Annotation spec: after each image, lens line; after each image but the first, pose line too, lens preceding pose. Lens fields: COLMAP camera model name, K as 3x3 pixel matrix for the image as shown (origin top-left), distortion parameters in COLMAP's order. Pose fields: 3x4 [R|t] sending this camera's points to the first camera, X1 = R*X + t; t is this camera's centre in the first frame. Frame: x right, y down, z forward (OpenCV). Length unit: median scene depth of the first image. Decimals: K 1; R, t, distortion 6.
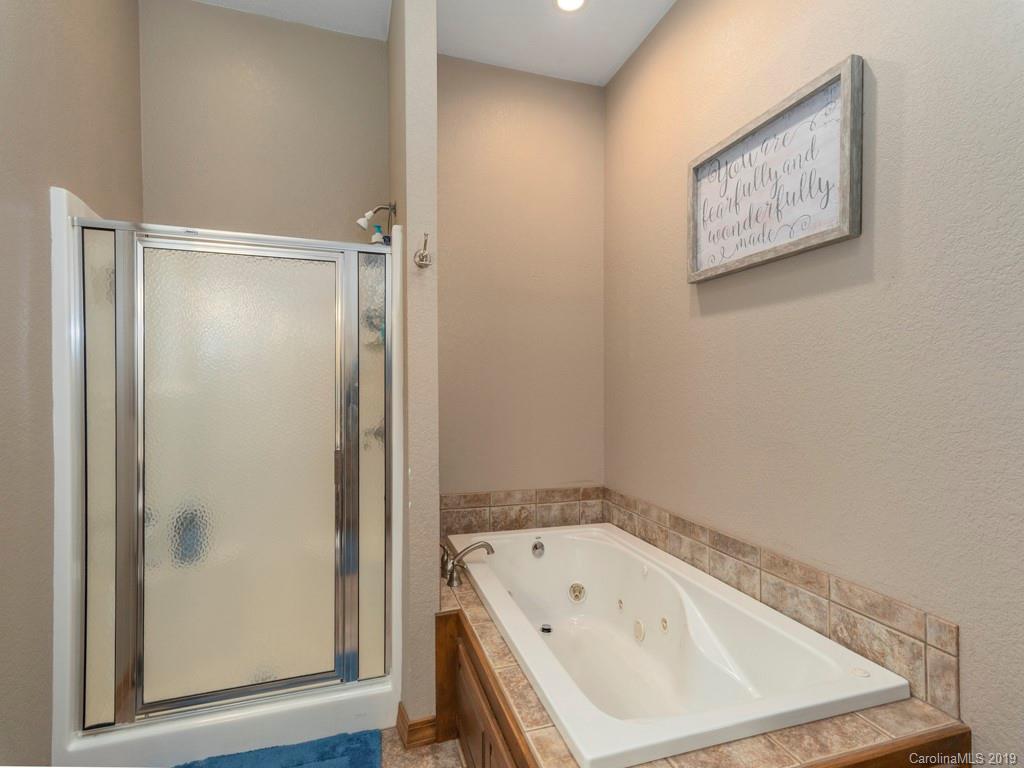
lens RADIAL K [[506.5, 0, 491.2], [0, 506.5, 378.6], [0, 0, 1]] dist [0.017974, 0.000430]
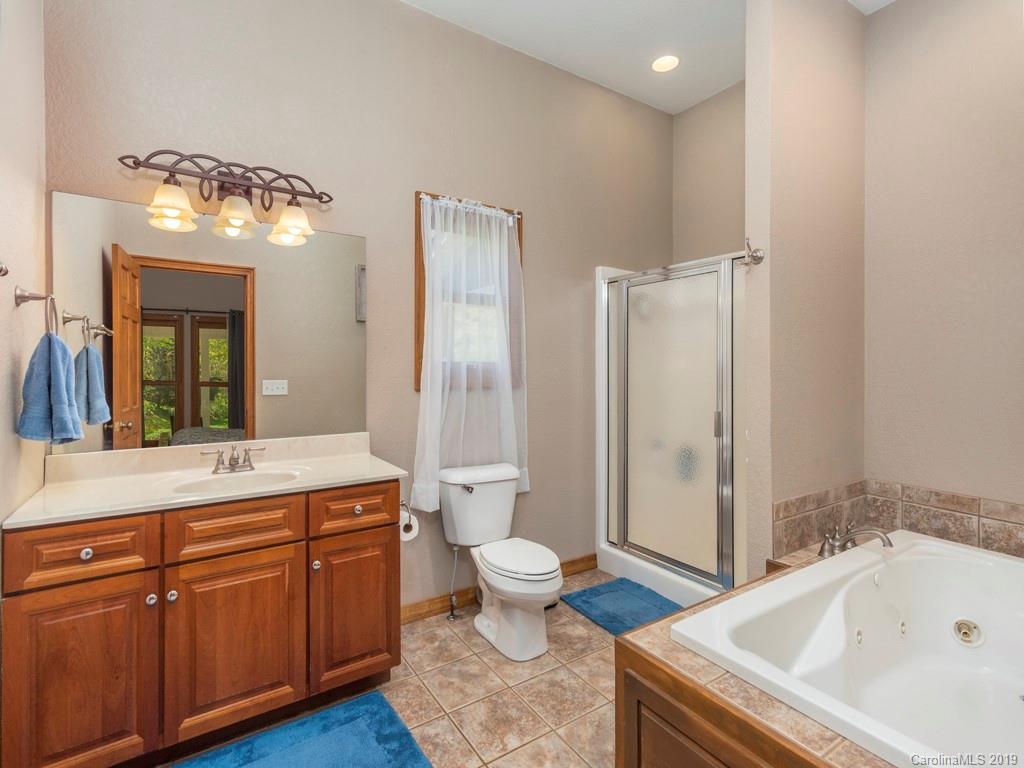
lens RADIAL K [[495.7, 0, 514.4], [0, 495.7, 368.7], [0, 0, 1]] dist [0.017672, 0.000895]
pose [[0.277833, -0.004018, -0.960621, 0.678777], [0.013874, 0.999904, -0.000169, 0.016153], [0.960529, -0.013281, 0.277862, 0.109287]]
